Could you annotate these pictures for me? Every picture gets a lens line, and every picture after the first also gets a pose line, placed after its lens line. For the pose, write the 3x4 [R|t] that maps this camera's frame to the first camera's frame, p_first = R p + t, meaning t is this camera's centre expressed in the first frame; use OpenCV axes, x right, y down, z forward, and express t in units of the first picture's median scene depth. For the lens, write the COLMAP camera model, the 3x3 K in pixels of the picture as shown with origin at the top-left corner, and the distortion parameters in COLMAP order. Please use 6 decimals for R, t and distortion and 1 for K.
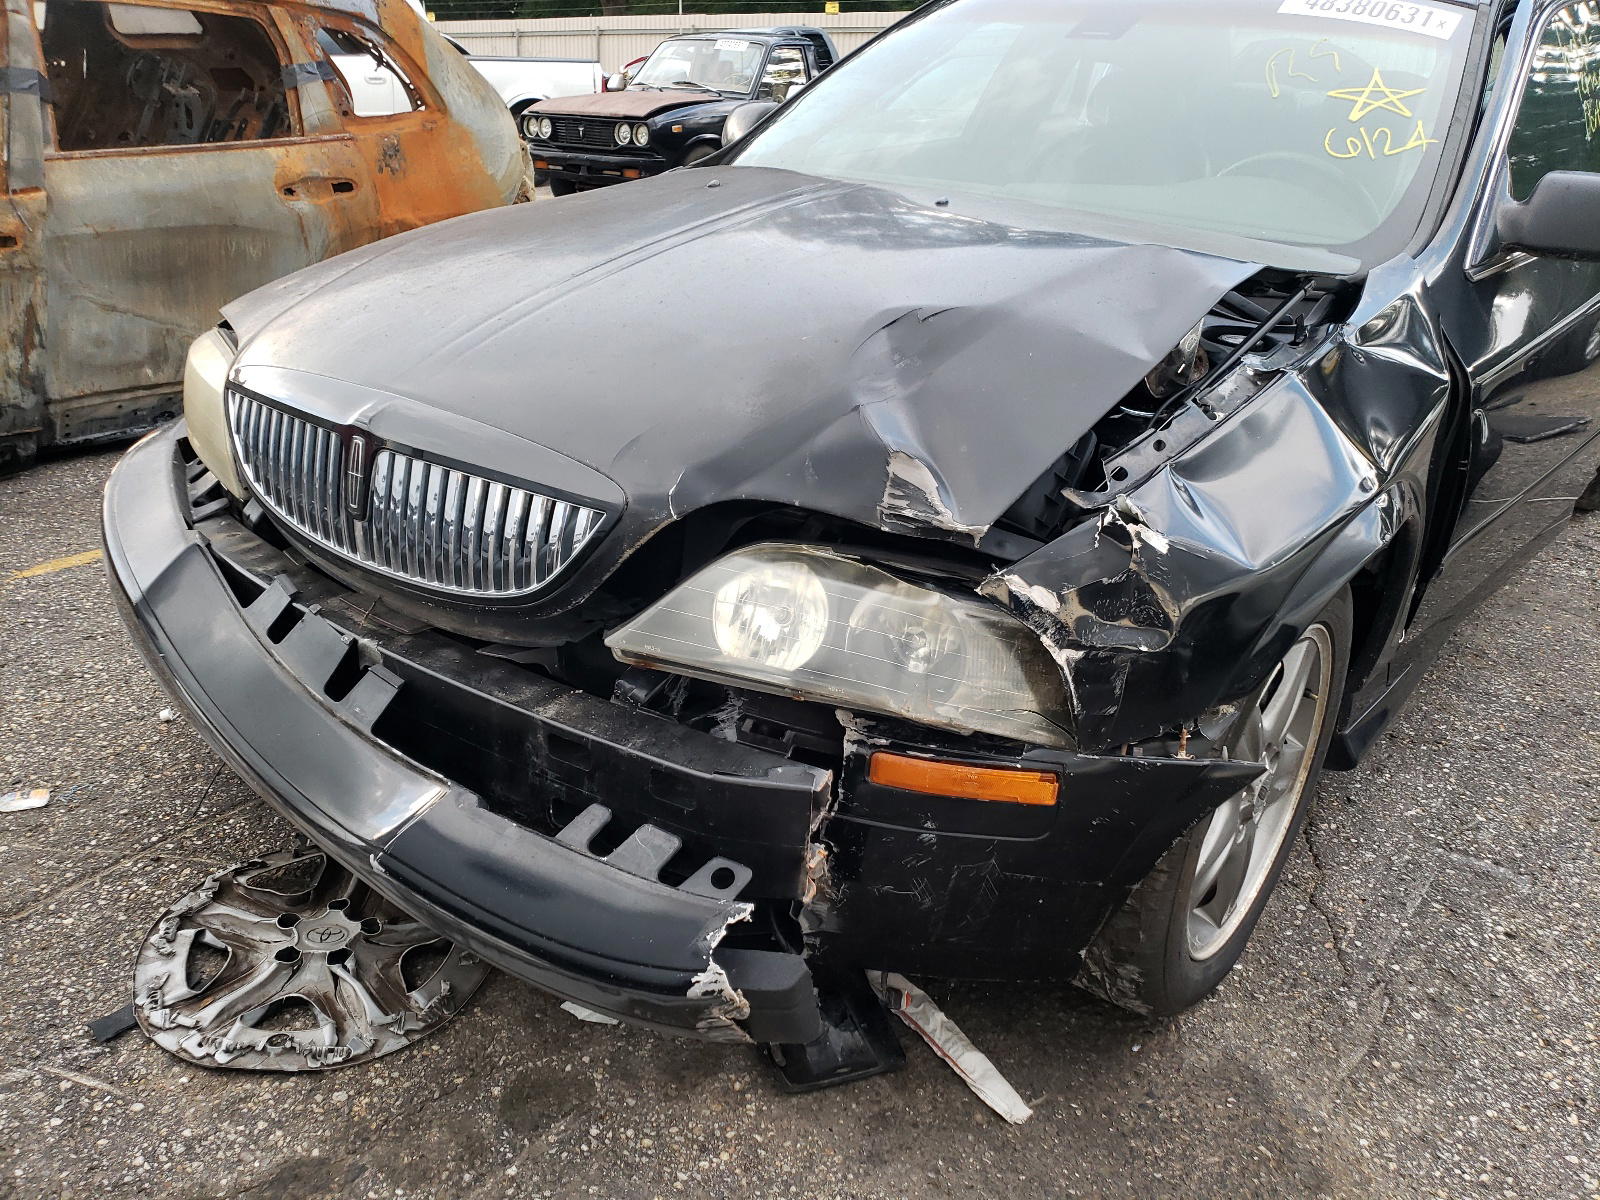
lens RADIAL K [[1186.1, 0, 810.4], [0, 1186.1, 598.9], [0, 0, 1]] dist [0.023308, 0.001382]
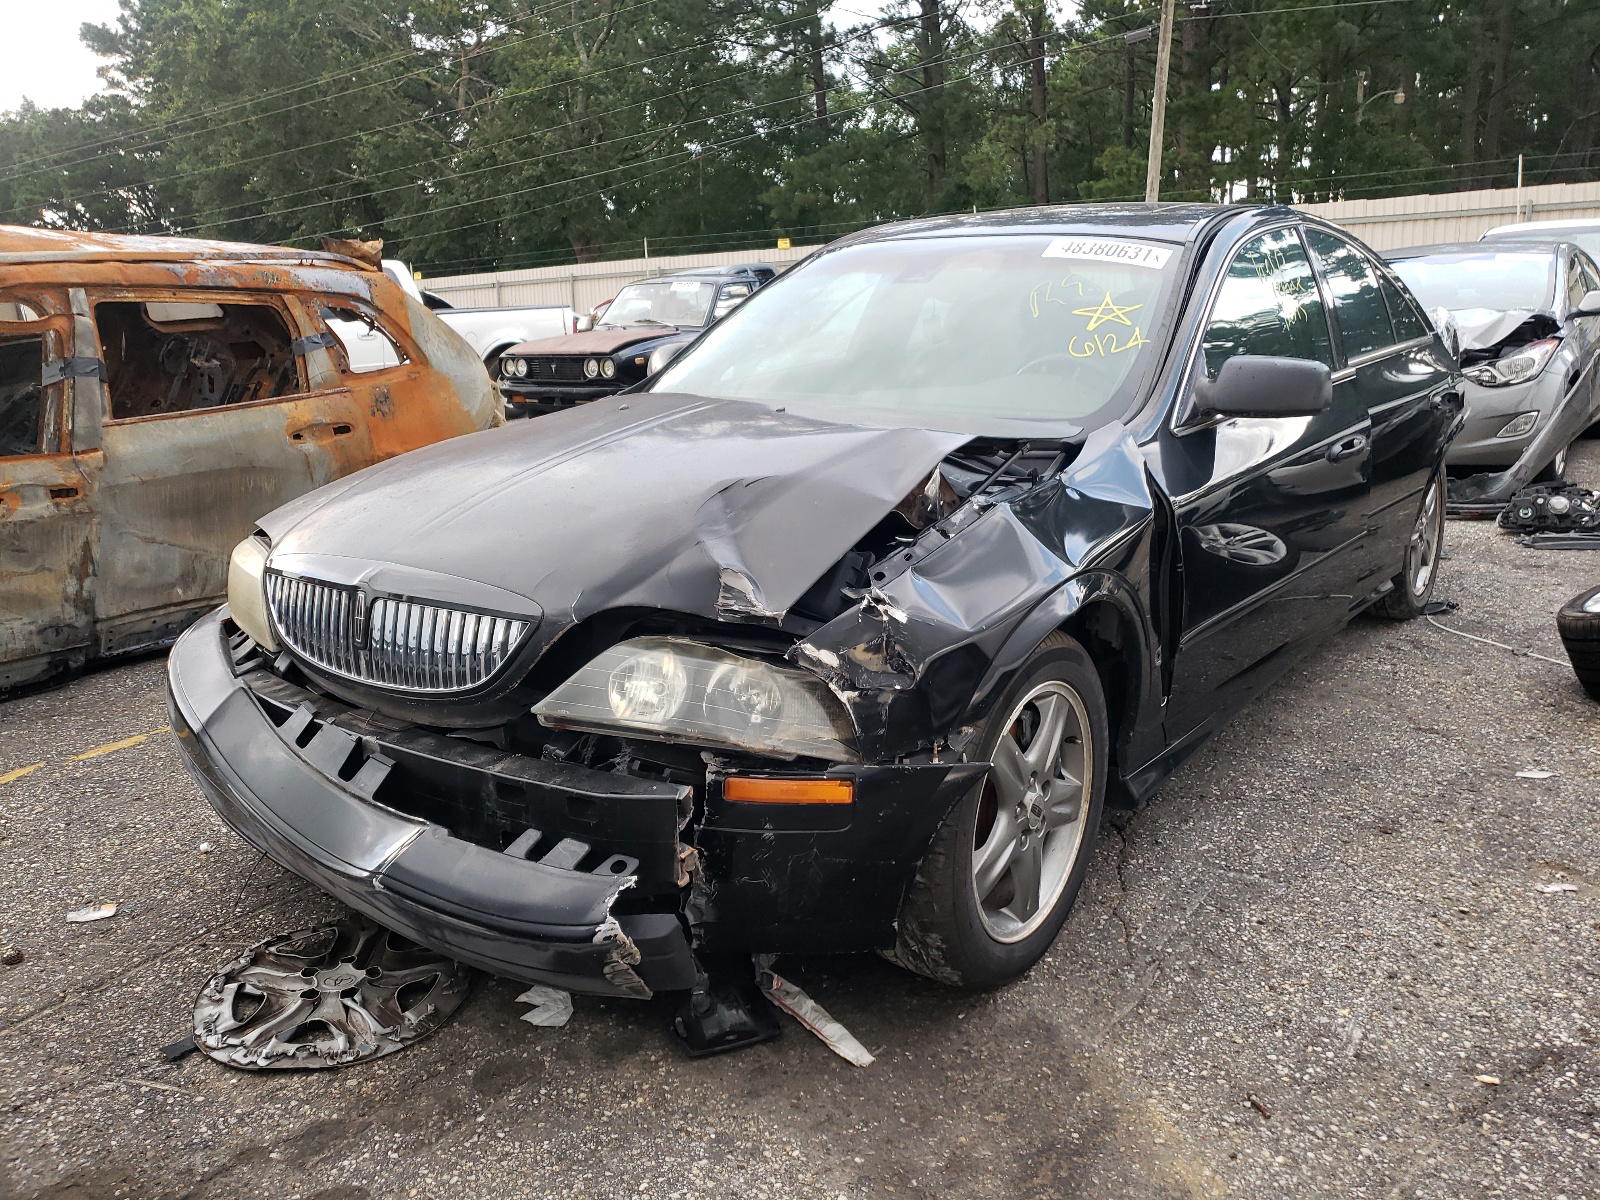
lens RADIAL K [[1186.1, 0, 810.4], [0, 1186.1, 598.9], [0, 0, 1]] dist [0.023308, 0.001382]
pose [[0.997349, -0.072034, 0.010343, 0.132272], [0.072751, 0.983445, -0.165964, 0.136133], [0.001783, 0.166276, 0.986078, -0.376630]]
